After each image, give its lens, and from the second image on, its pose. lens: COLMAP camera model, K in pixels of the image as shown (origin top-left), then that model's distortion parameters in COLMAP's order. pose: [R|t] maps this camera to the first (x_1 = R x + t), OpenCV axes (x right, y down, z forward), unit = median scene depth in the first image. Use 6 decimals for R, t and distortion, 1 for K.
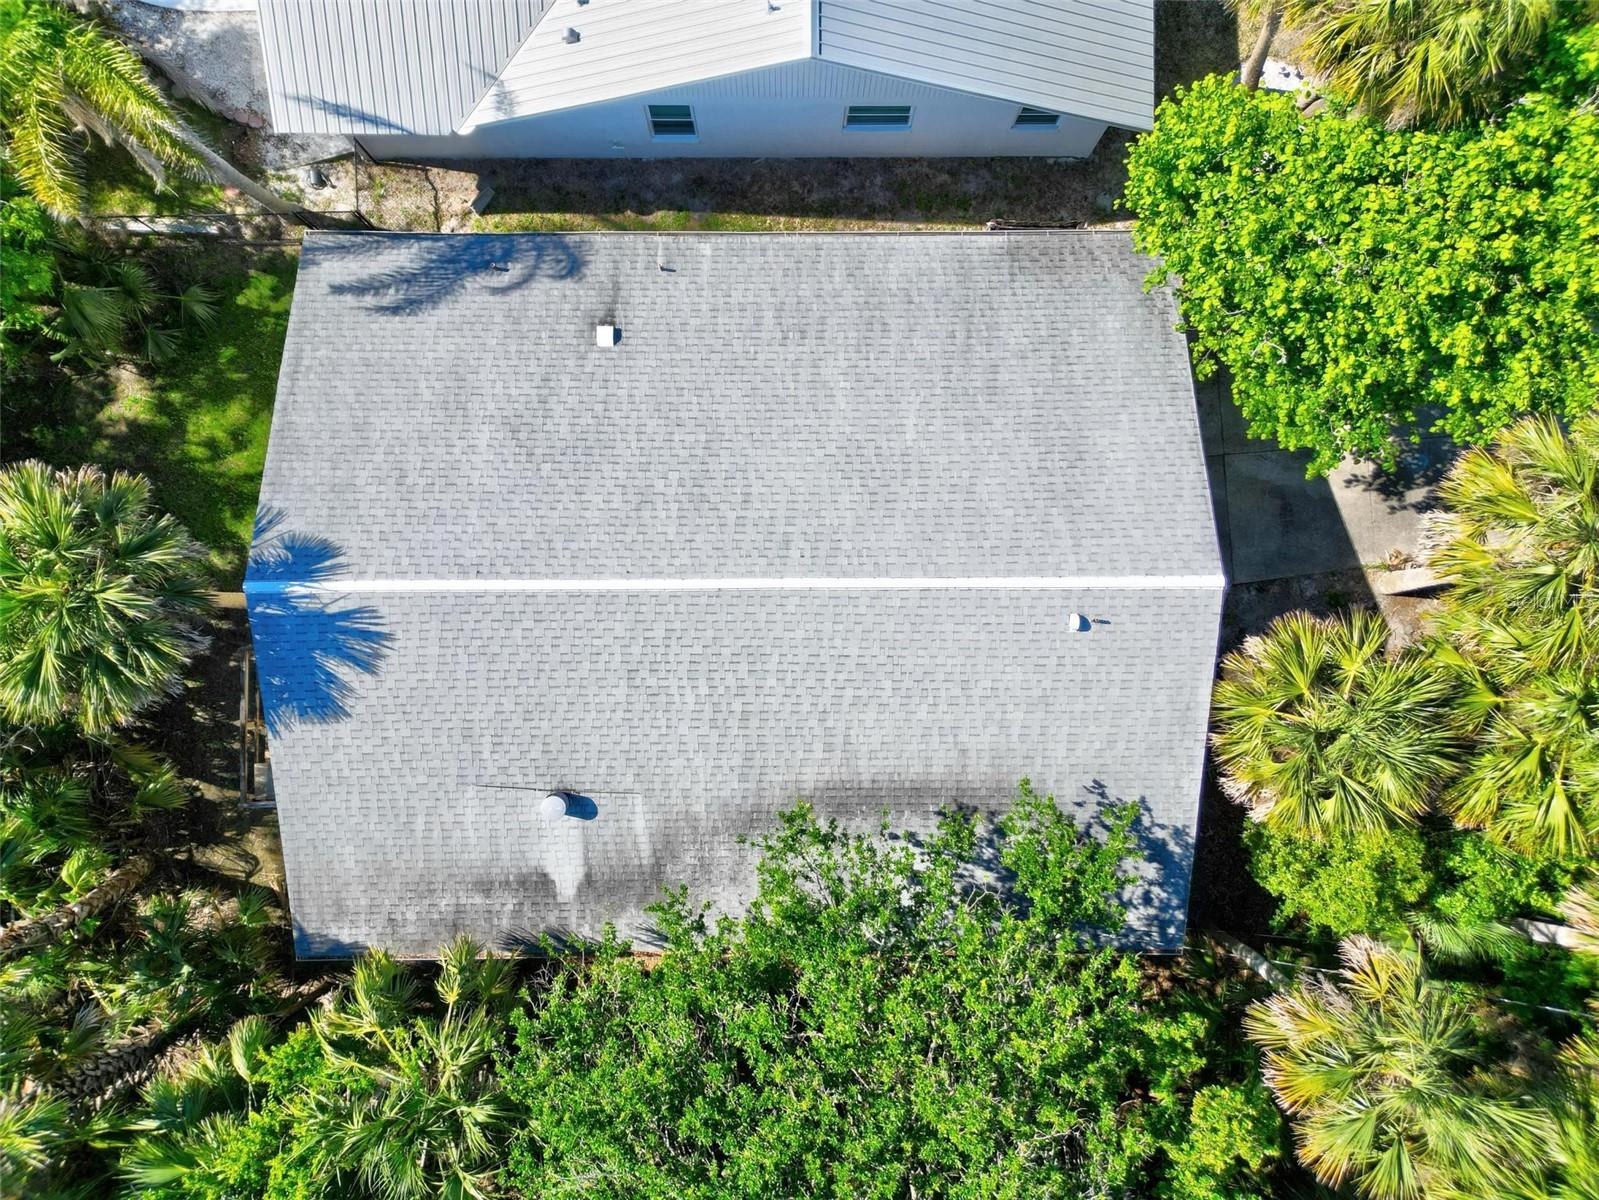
lens RADIAL K [[1133.1, 0, 799.6], [0, 1133.1, 603.9], [0, 0, 1]] dist [0.067465, -0.062964]
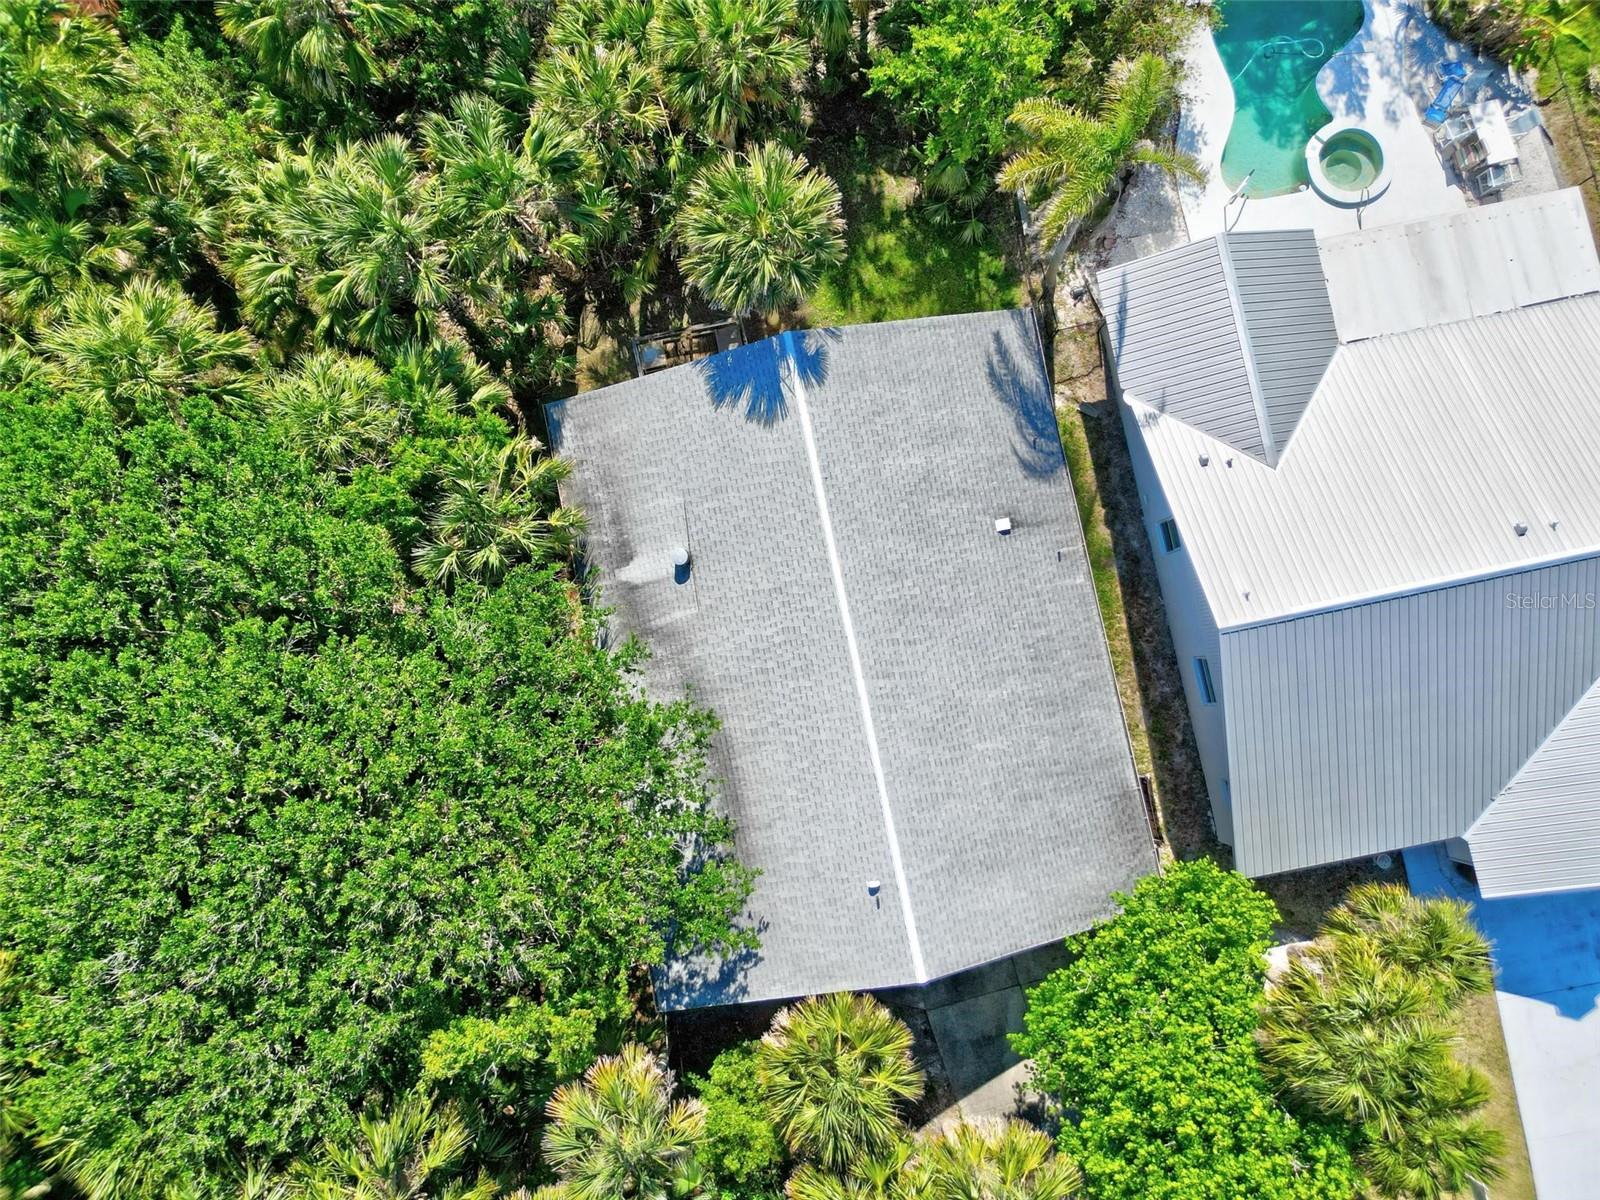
lens RADIAL K [[1138.6, 0, 801.7], [0, 1138.6, 601.8], [0, 0, 1]] dist [0.080409, -0.088676]
pose [[0.194922, 0.977414, -0.081649, -0.007083], [-0.980219, 0.197037, 0.018619, 0.008031], [0.034286, 0.076404, 0.996487, -0.476107]]
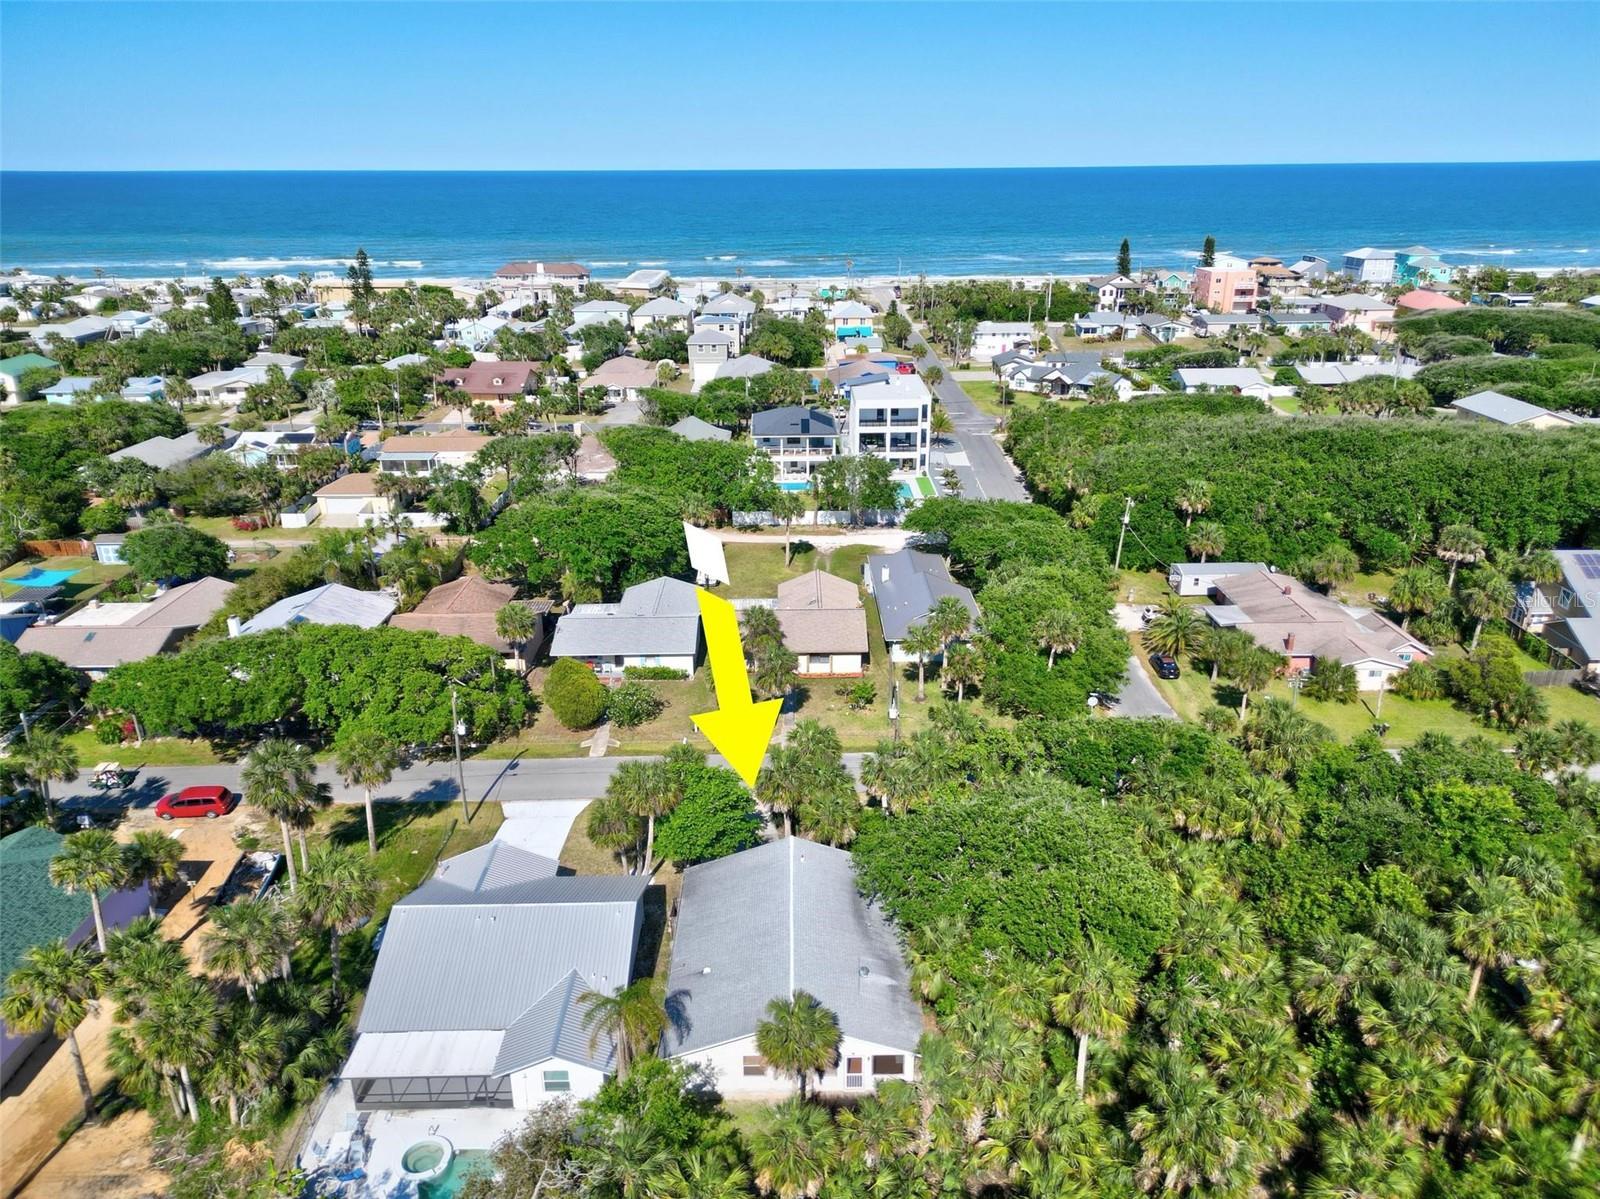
lens RADIAL K [[1138.6, 0, 801.7], [0, 1138.6, 601.3], [0, 0, 1]] dist [0.080409, -0.088676]
pose [[-0.013444, -0.358872, 0.933290, -2.823683], [0.999637, 0.016974, 0.020927, -0.074485], [-0.023351, 0.933233, 0.358513, -1.043031]]
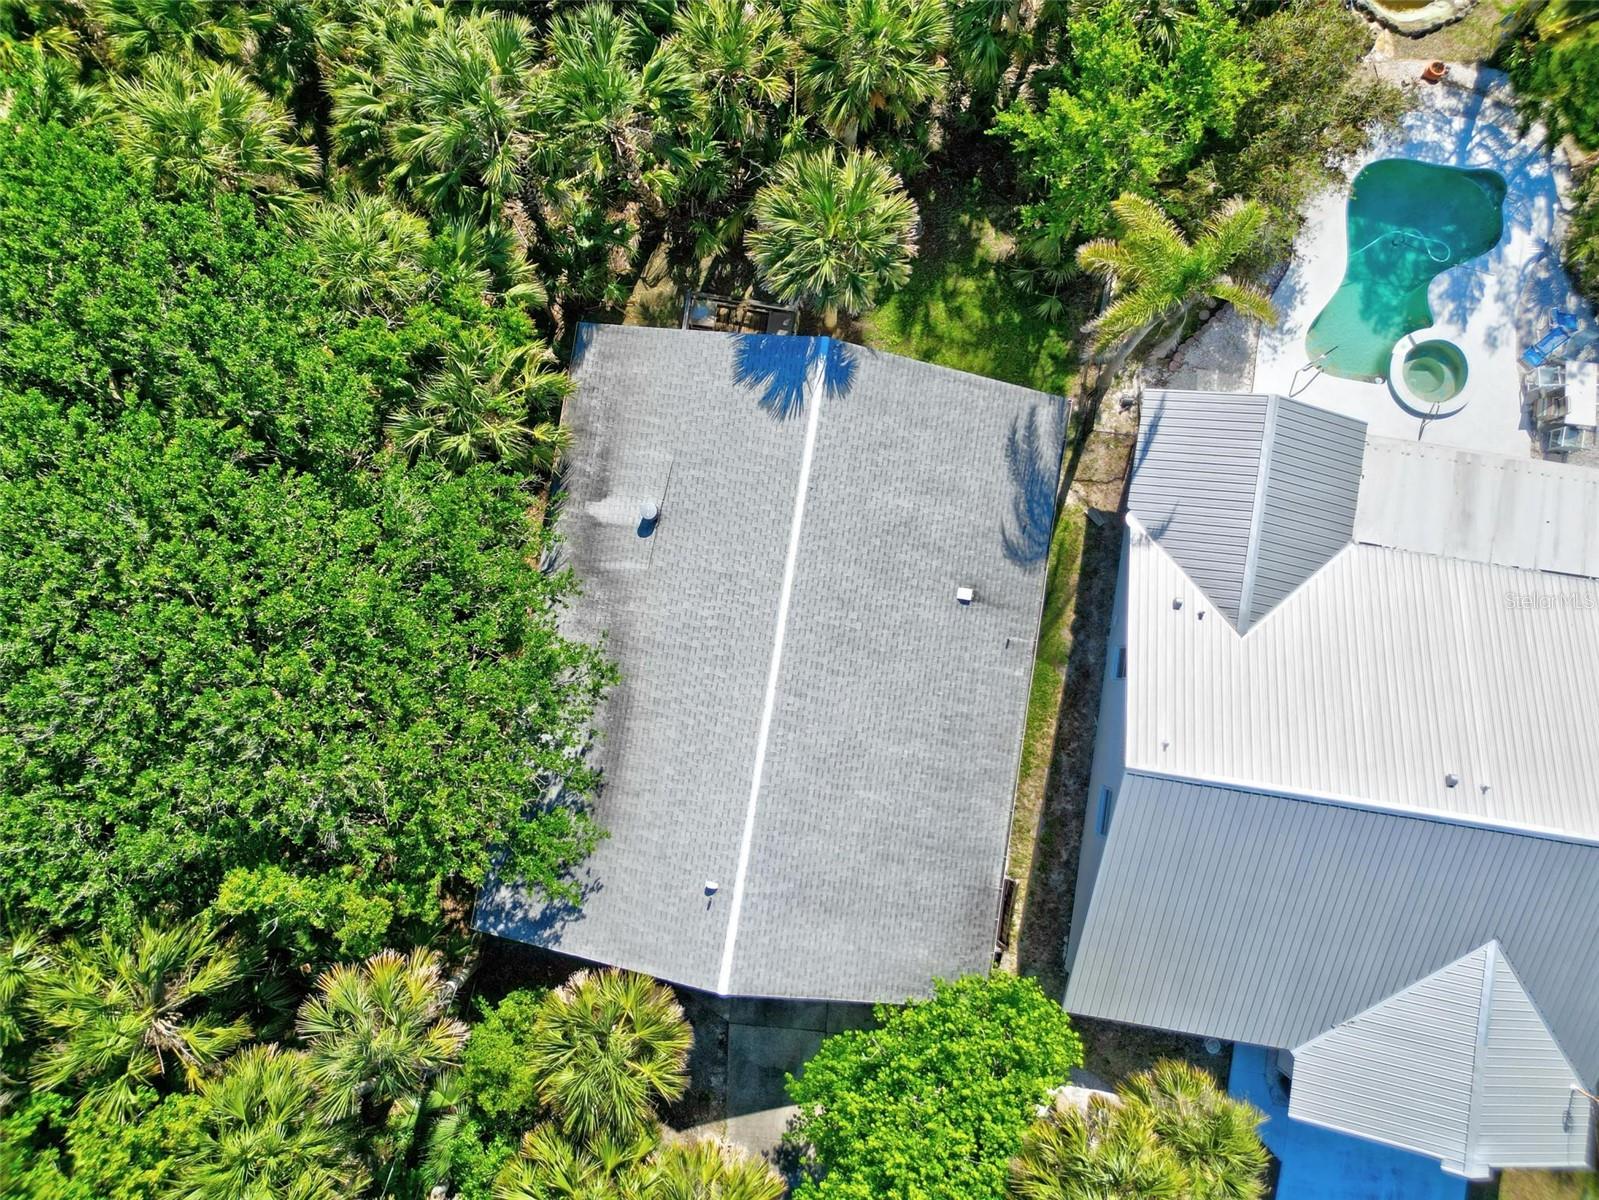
lens RADIAL K [[1137.9, 0, 801.2], [0, 1137.9, 601.8], [0, 0, 1]] dist [0.080409, -0.088676]
pose [[-0.159935, 0.984033, -0.078095, -0.016261], [-0.986710, -0.157067, 0.041624, -0.099584], [0.028693, 0.083715, 0.996077, -0.471029]]
